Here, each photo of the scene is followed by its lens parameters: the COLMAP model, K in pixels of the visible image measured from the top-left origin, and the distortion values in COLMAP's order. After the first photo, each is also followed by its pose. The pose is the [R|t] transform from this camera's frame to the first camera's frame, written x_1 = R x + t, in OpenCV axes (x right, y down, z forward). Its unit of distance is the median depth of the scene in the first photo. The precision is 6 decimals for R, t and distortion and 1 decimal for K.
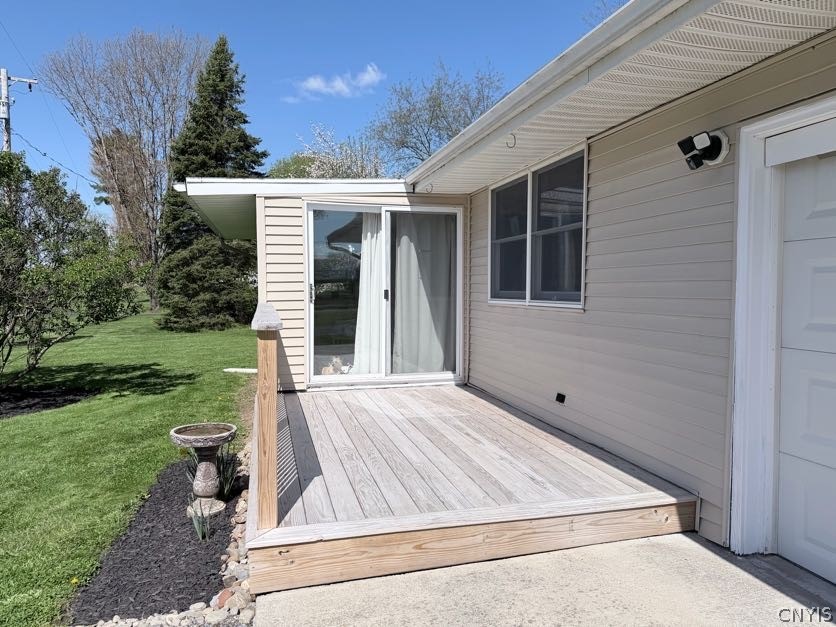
lens RADIAL K [[584.9, 0, 418.0], [0, 584.9, 313.5], [0, 0, 1]] dist [0.089382, -0.111669]
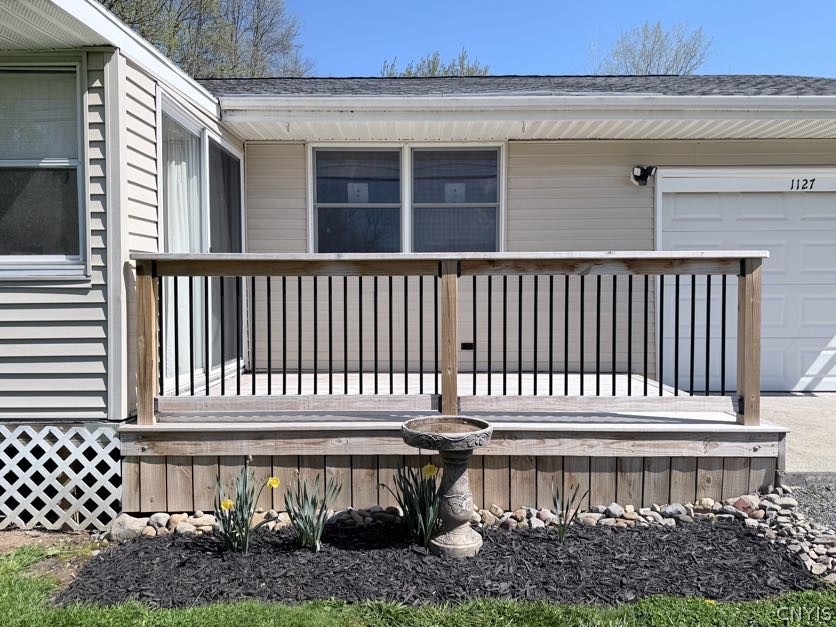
lens RADIAL K [[580.3, 0, 418.0], [0, 580.3, 313.5], [0, 0, 1]] dist [-0.001358, -0.003026]
pose [[0.285069, -0.032386, 0.957960, -0.827387], [0.038317, 0.999015, 0.022372, 0.044502], [-0.957741, 0.030329, 0.286029, 0.678292]]
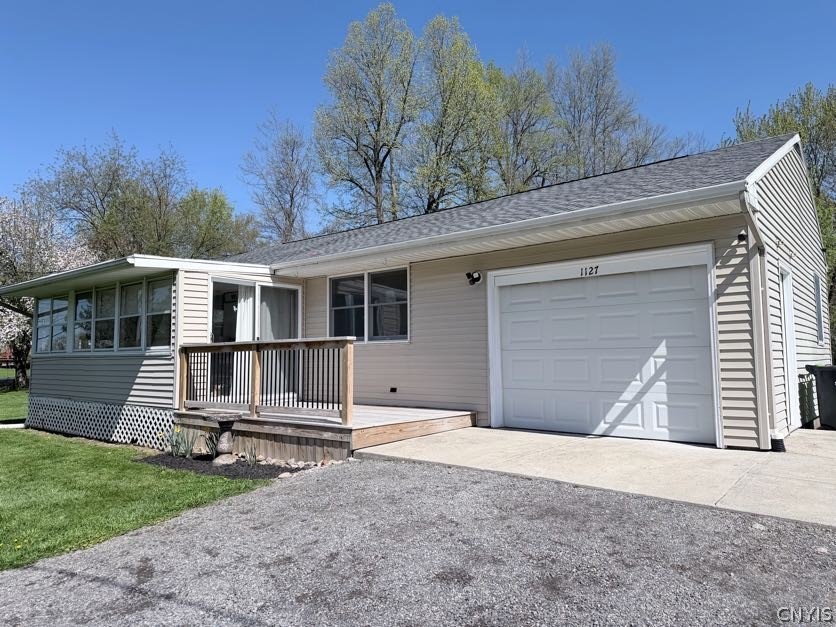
lens RADIAL K [[580.3, 0, 418.0], [0, 580.3, 313.5], [0, 0, 1]] dist [-0.001358, -0.003026]
pose [[0.814707, 0.040323, 0.578470, -0.721743], [0.031087, 0.993108, -0.113008, 0.100048], [-0.579040, 0.110051, 0.807838, -0.552965]]
